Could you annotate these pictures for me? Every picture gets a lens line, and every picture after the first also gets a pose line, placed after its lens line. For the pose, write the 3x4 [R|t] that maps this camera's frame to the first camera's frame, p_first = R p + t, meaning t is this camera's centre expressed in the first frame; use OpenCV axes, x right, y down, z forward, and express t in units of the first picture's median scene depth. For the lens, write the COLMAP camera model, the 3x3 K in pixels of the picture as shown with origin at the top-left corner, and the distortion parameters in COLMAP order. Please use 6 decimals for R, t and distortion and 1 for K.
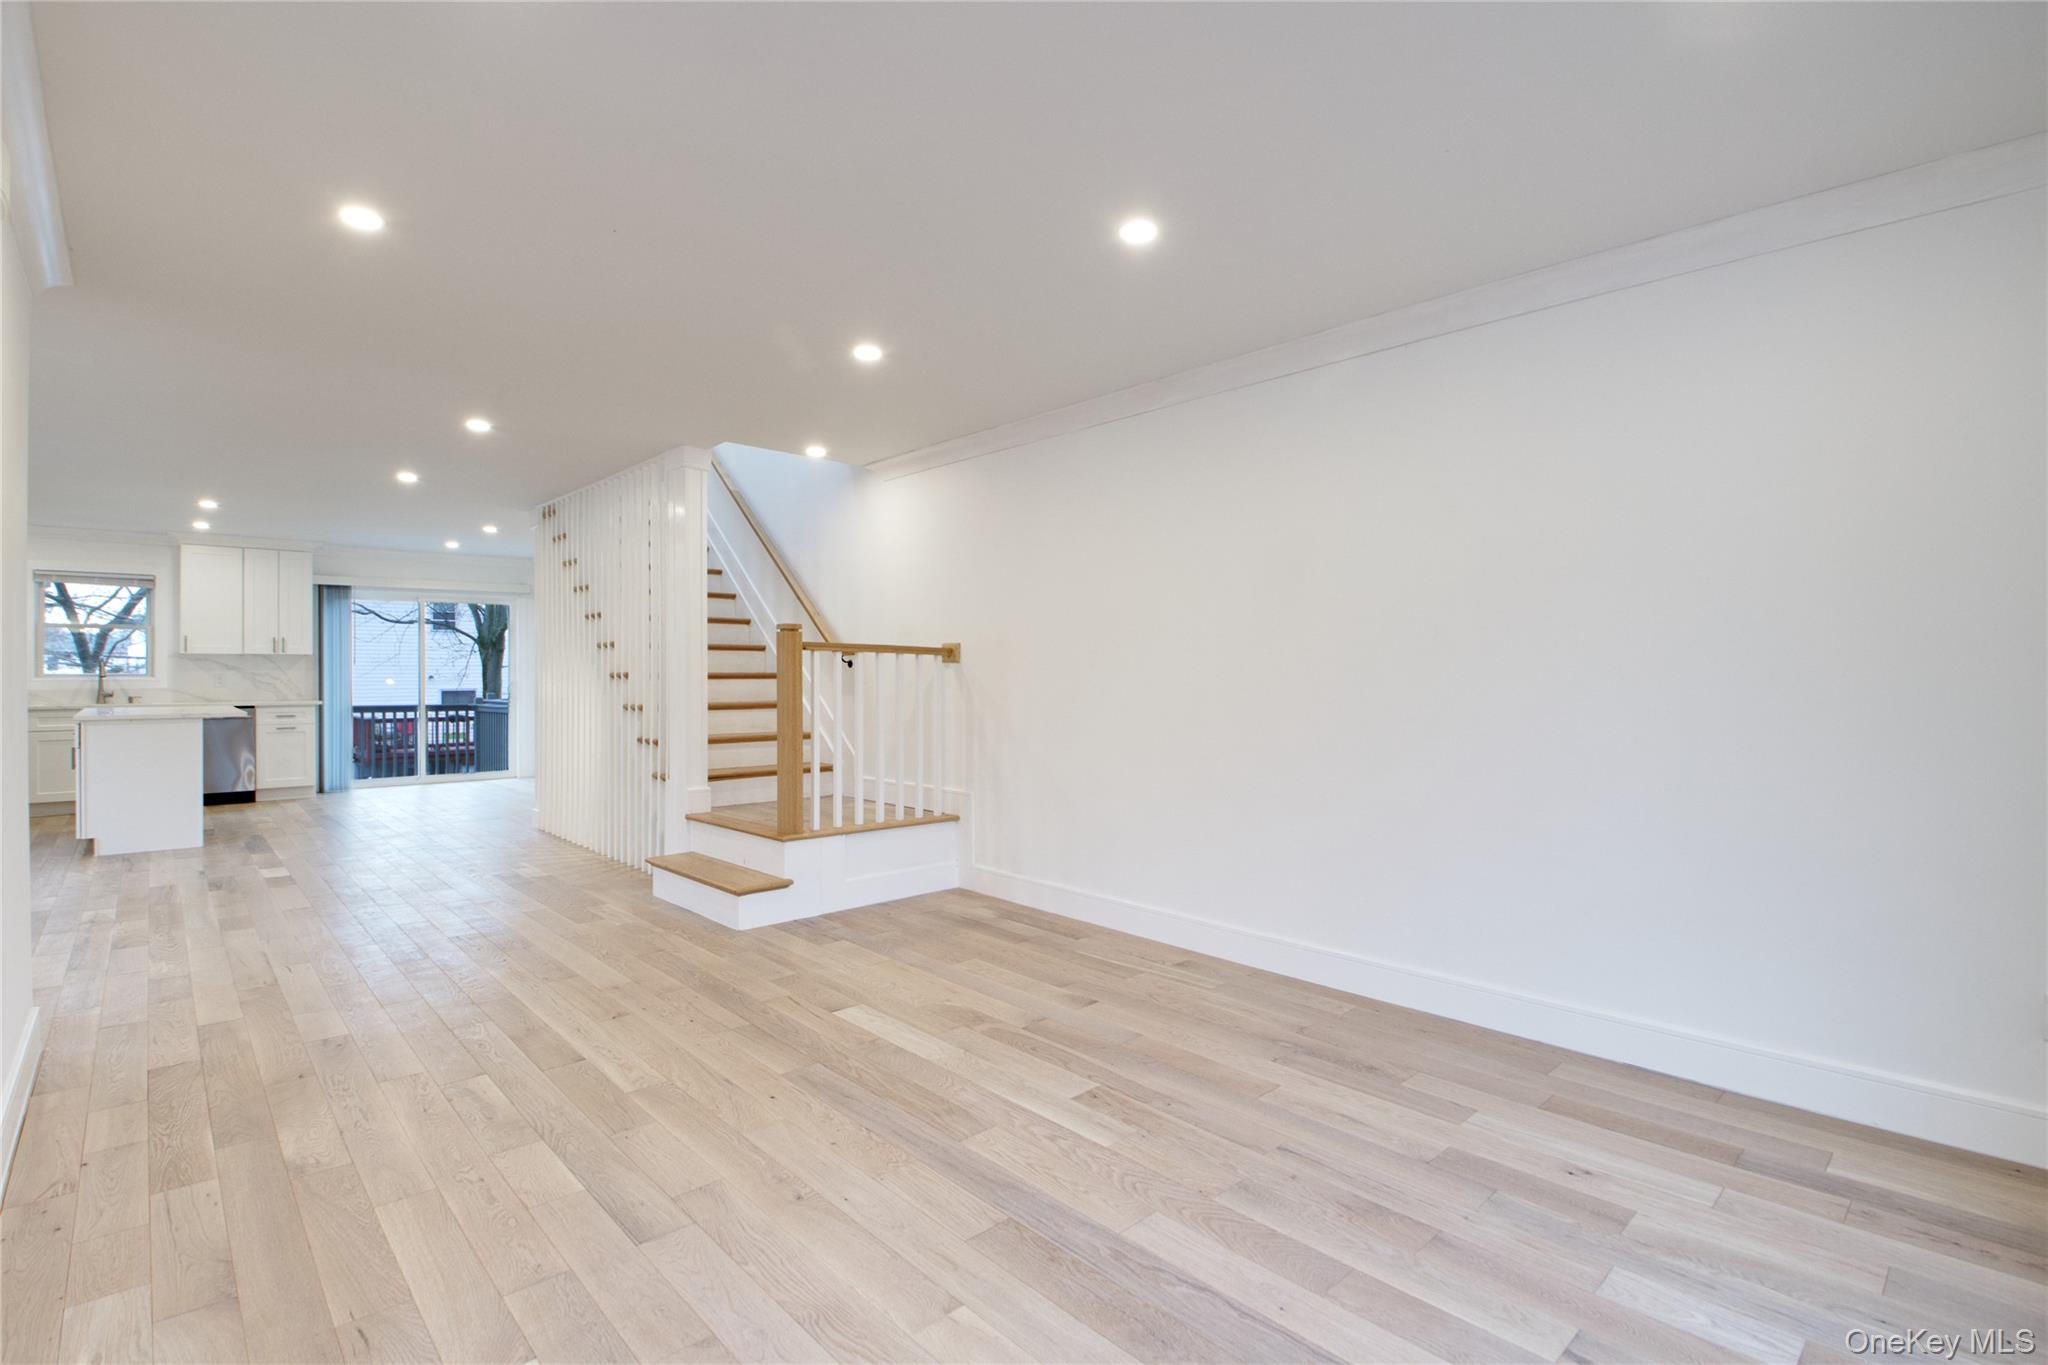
lens RADIAL K [[957.1, 0, 1023.2], [0, 957.1, 676.7], [0, 0, 1]] dist [-0.001153, 0.000014]
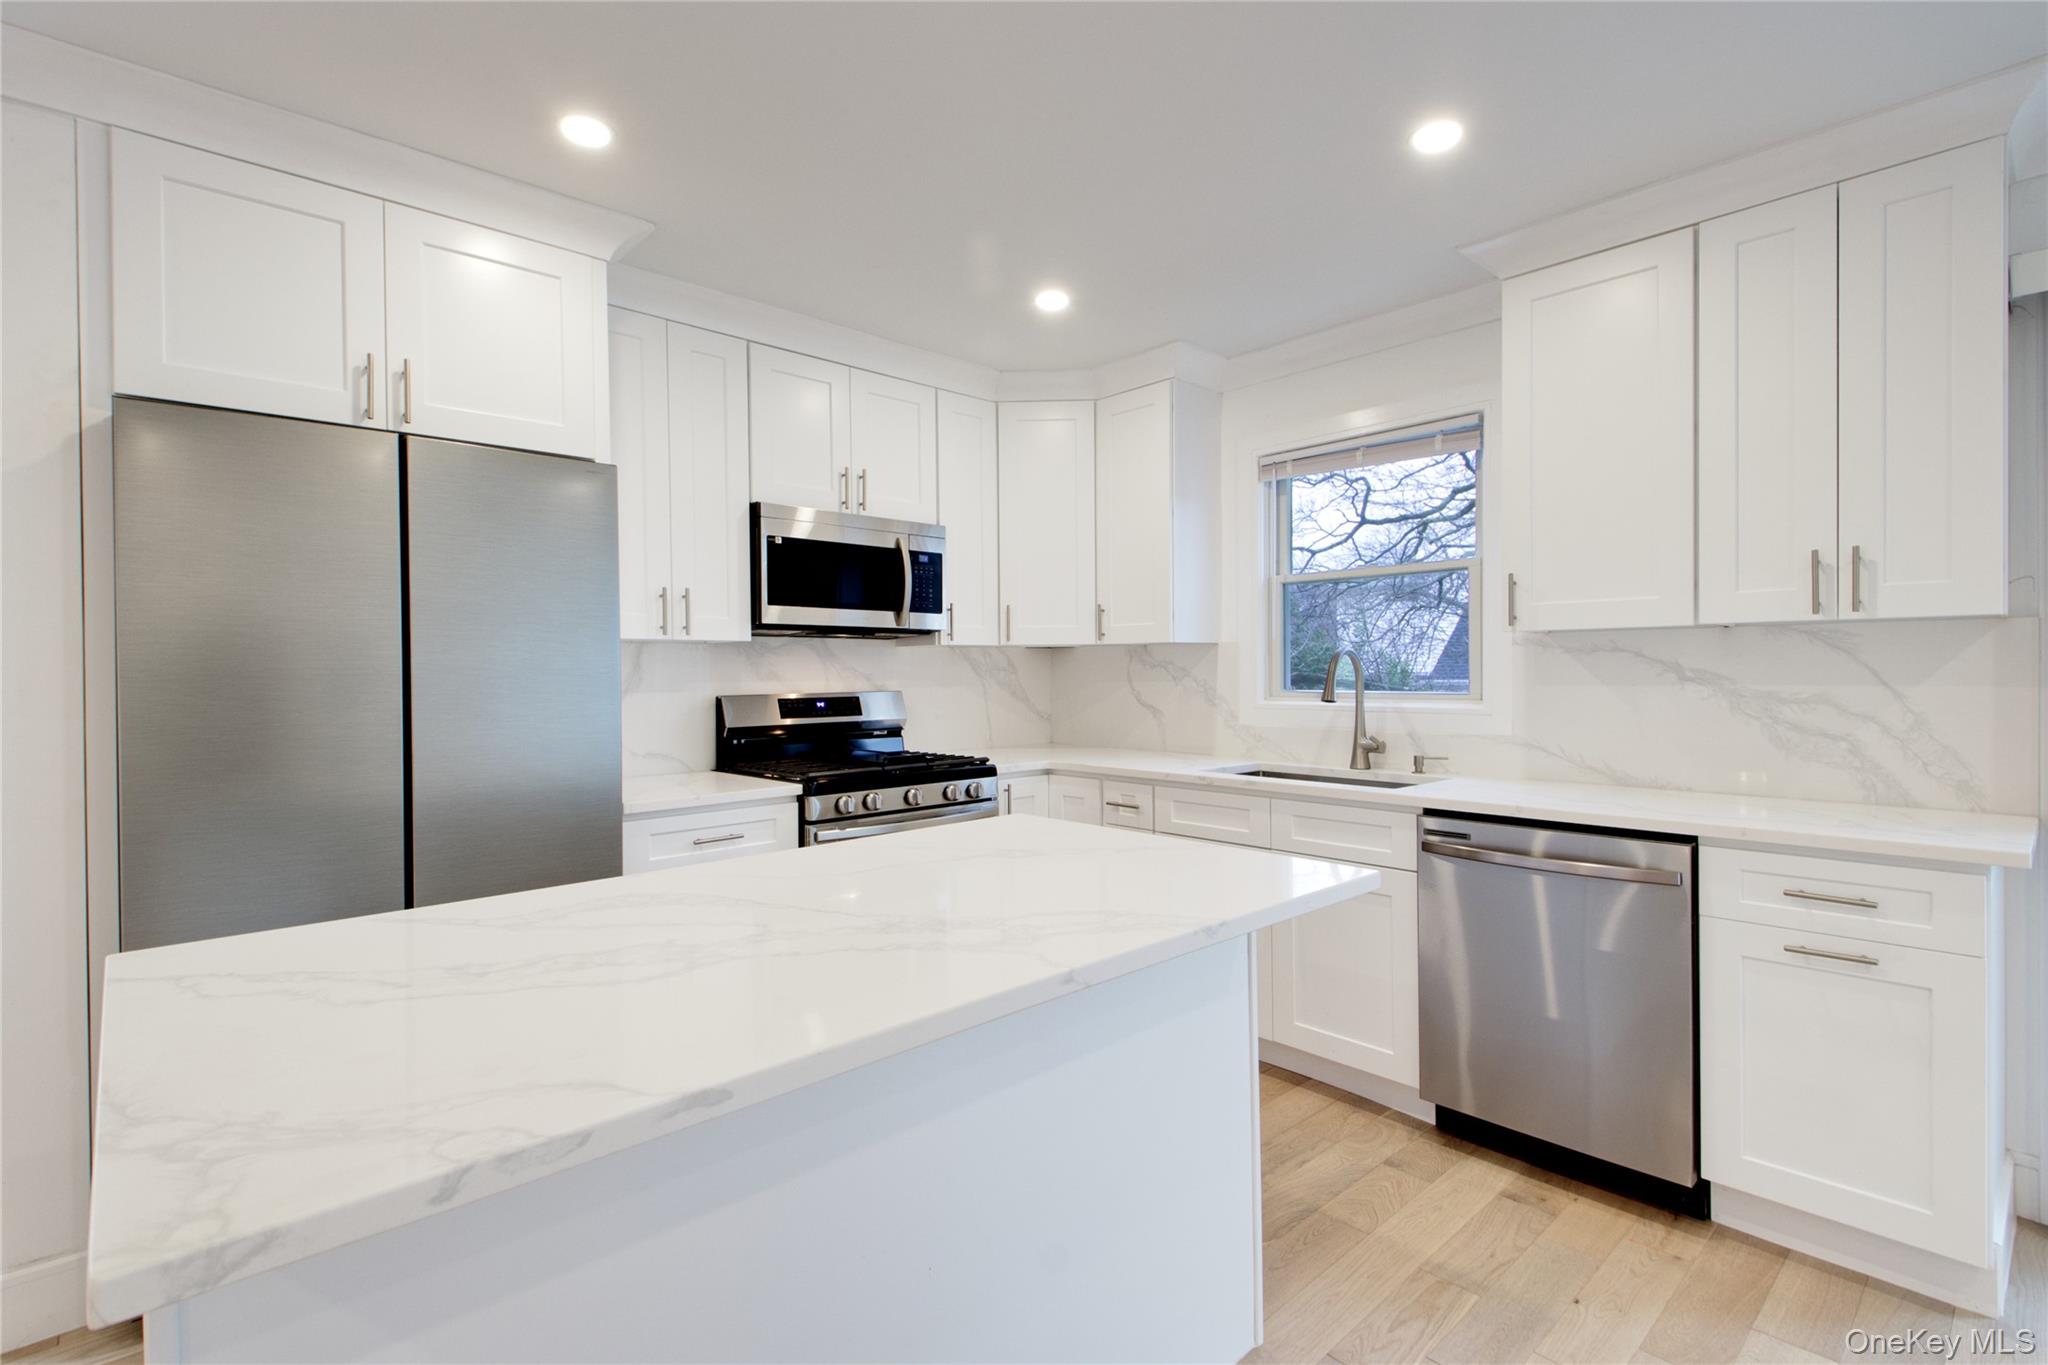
lens RADIAL K [[957.1, 0, 1026.7], [0, 957.1, 672.3], [0, 0, 1]] dist [-0.001153, 0.000014]
pose [[0.028915, 0.006316, -0.999562, -0.555682], [-0.004350, 0.999971, 0.006193, -0.011192], [0.999572, 0.004169, 0.028942, 0.805213]]
